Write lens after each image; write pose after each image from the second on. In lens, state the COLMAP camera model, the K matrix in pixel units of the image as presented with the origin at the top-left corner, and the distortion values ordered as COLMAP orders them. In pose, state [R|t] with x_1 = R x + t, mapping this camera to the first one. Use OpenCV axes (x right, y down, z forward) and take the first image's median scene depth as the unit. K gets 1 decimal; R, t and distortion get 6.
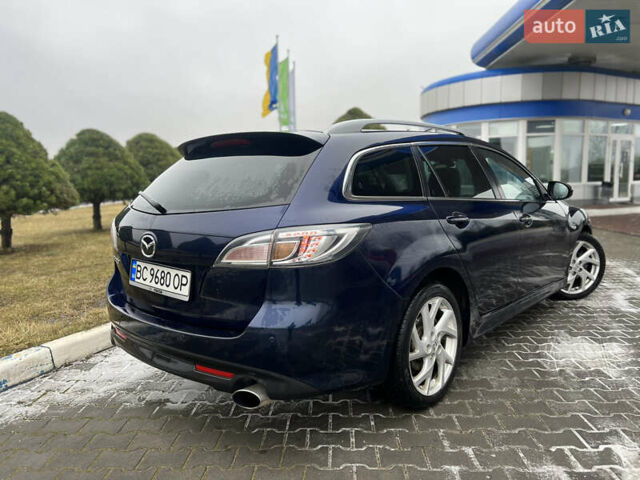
lens RADIAL K [[476.0, 0, 320.0], [0, 476.0, 240.0], [0, 0, 1]] dist [0.052023, -0.067230]
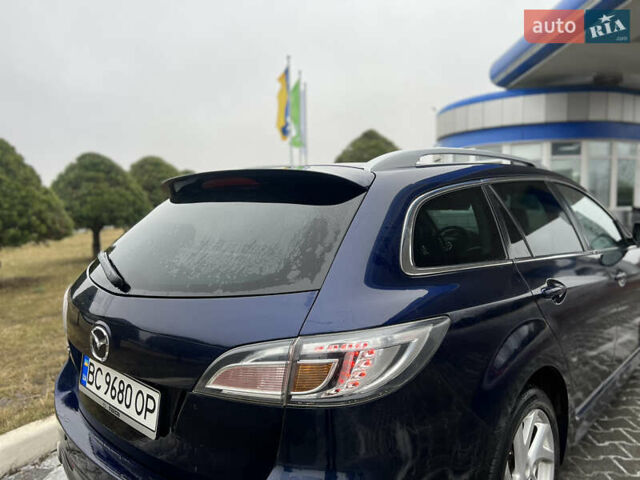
lens RADIAL K [[476.0, 0, 320.0], [0, 476.0, 240.0], [0, 0, 1]] dist [0.052023, -0.067230]
pose [[0.999820, 0.002224, -0.018865, -0.041807], [-0.003019, 0.999103, -0.042237, -0.092001], [0.018754, 0.042286, 0.998930, 0.312431]]
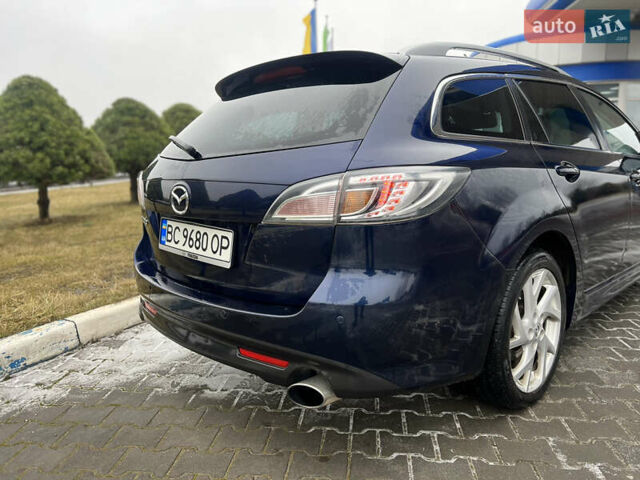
lens RADIAL K [[476.0, 0, 320.0], [0, 476.0, 240.0], [0, 0, 1]] dist [0.052023, -0.067230]
pose [[0.997396, 0.007415, -0.071738, -0.061074], [-0.003972, 0.998838, 0.048023, 0.036523], [0.072011, -0.047613, 0.996267, 0.197093]]
